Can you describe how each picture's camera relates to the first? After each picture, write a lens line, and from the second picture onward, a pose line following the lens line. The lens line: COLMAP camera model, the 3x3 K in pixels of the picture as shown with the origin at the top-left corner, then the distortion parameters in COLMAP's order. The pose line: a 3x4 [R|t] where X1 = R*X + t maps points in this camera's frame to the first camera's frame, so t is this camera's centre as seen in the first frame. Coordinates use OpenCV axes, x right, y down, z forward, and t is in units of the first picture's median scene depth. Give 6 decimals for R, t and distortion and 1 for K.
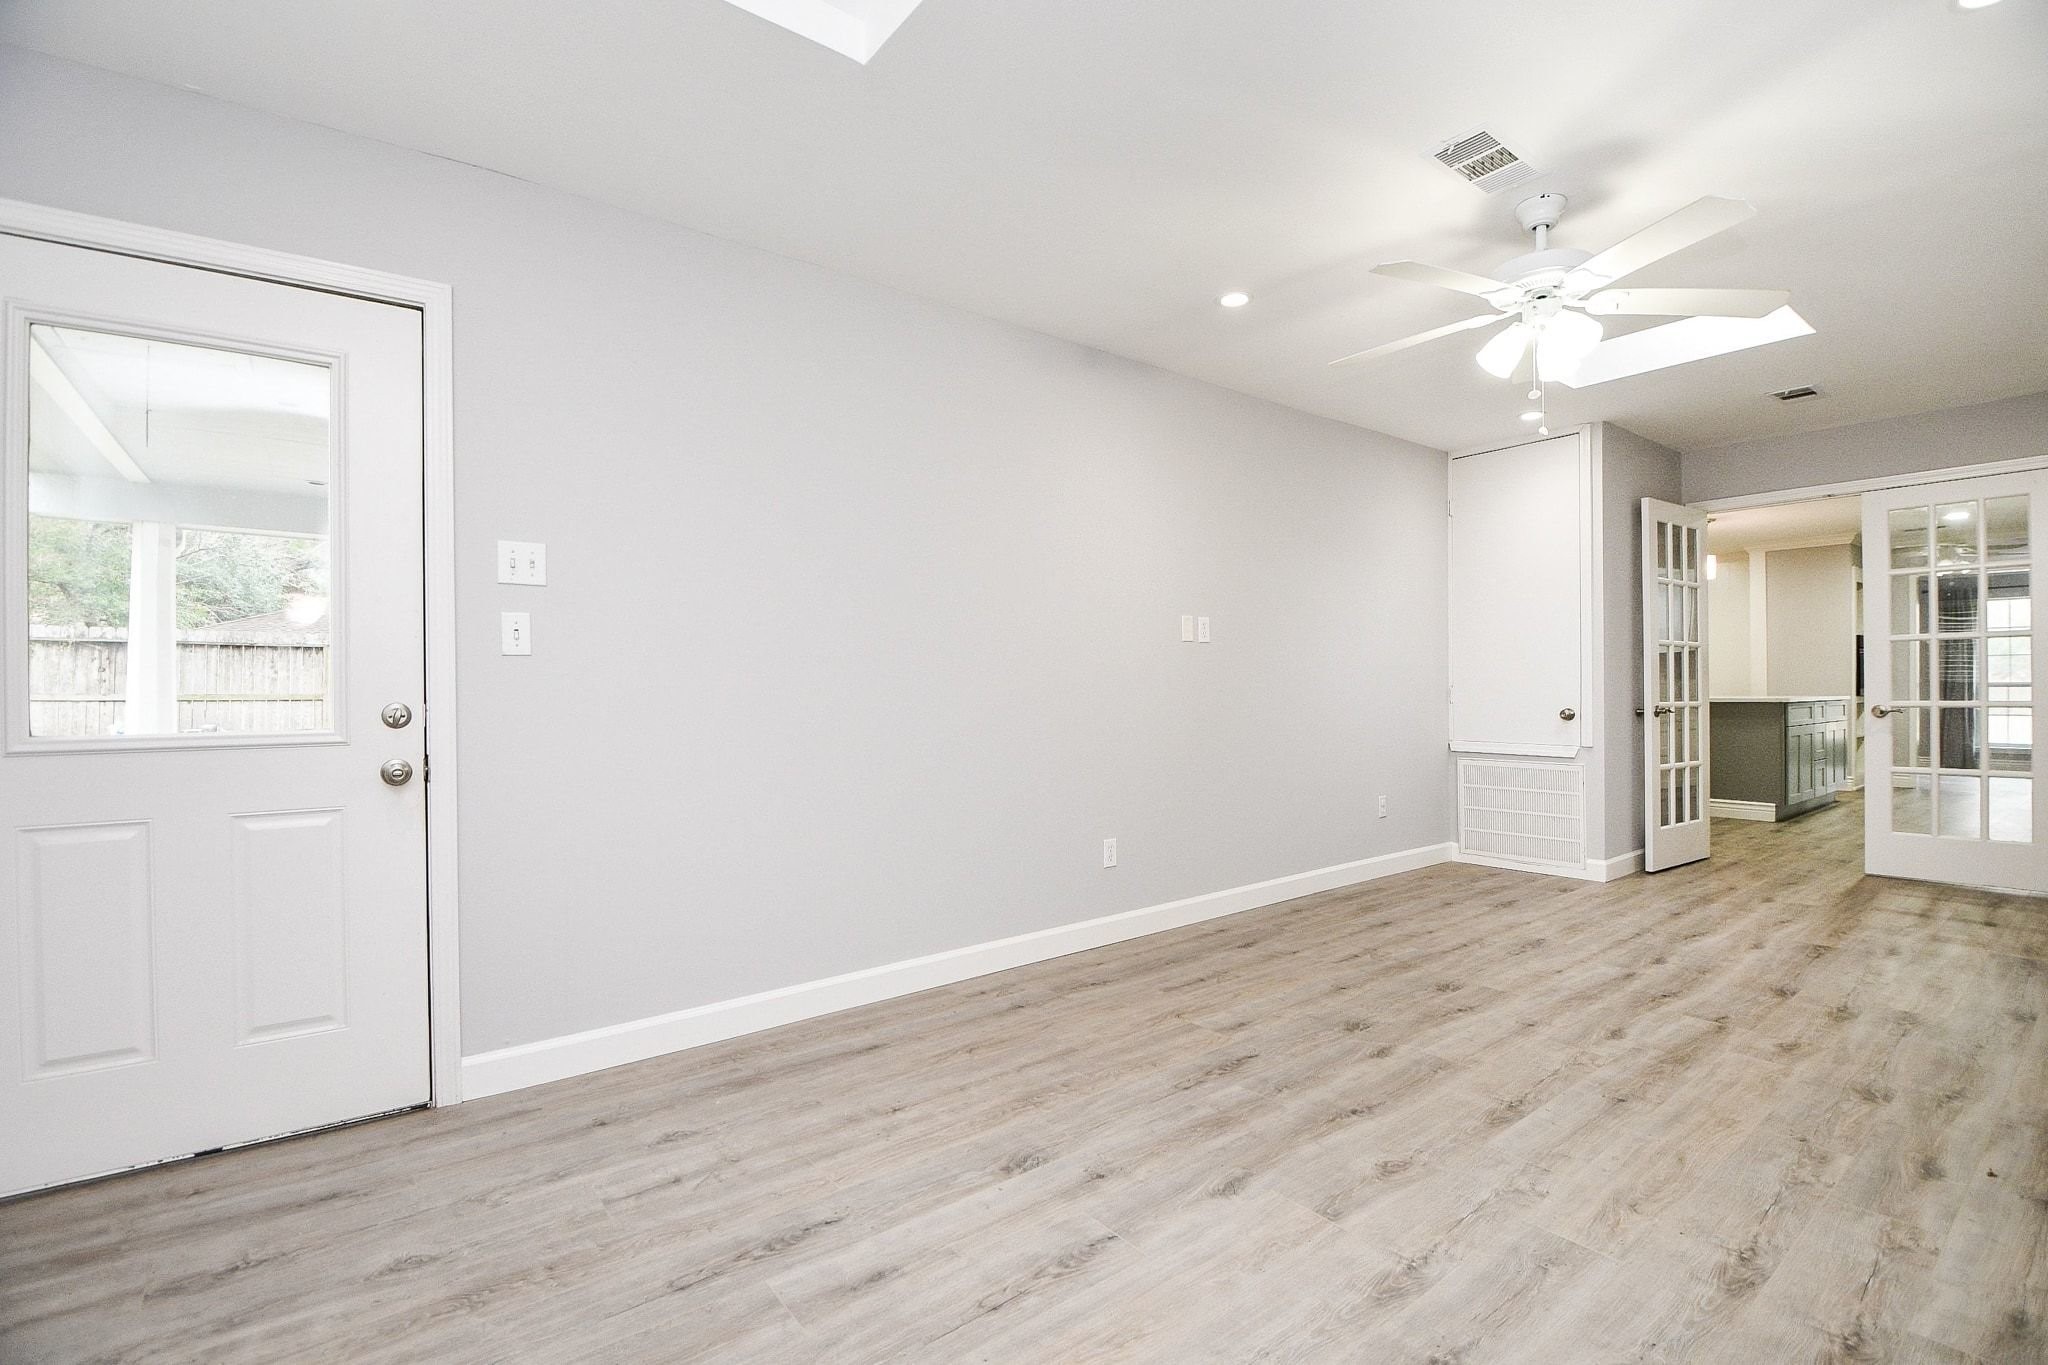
lens RADIAL K [[924.5, 0, 1040.5], [0, 924.5, 689.8], [0, 0, 1]] dist [-0.002630, -0.000305]
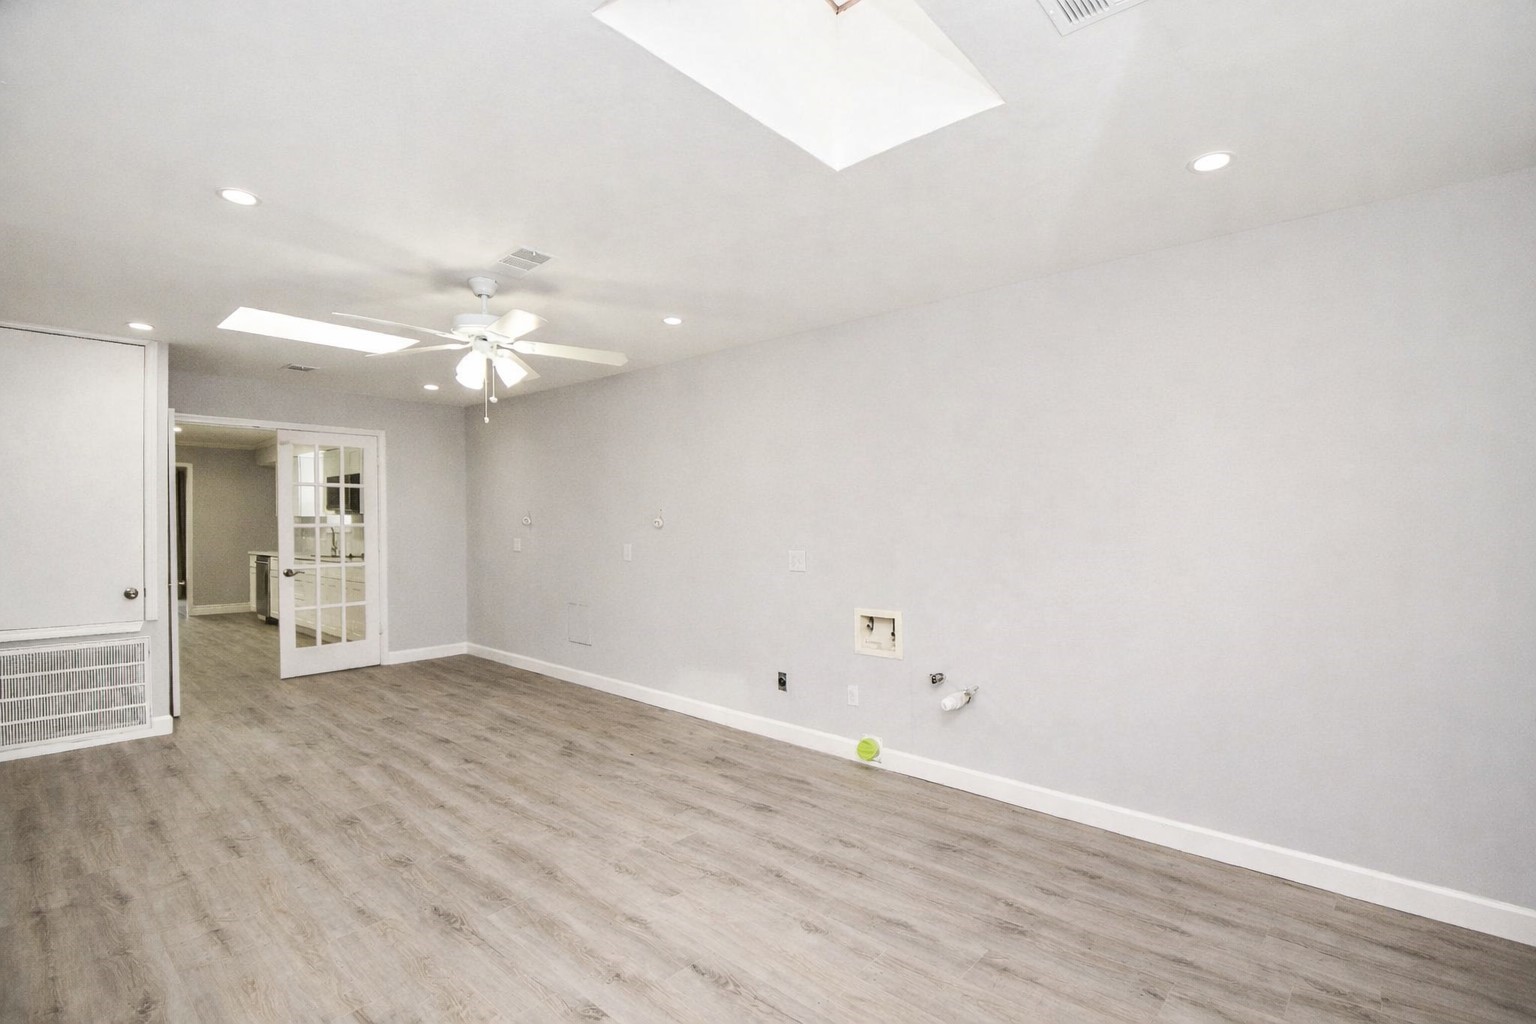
lens RADIAL K [[693.4, 0, 780.4], [0, 693.4, 517.5], [0, 0, 1]] dist [-0.002630, -0.000305]
pose [[-0.180991, 0.010400, 0.983430, -0.635484], [0.006169, 0.999936, -0.009439, -0.085506], [-0.983465, 0.004358, -0.181044, 0.615803]]
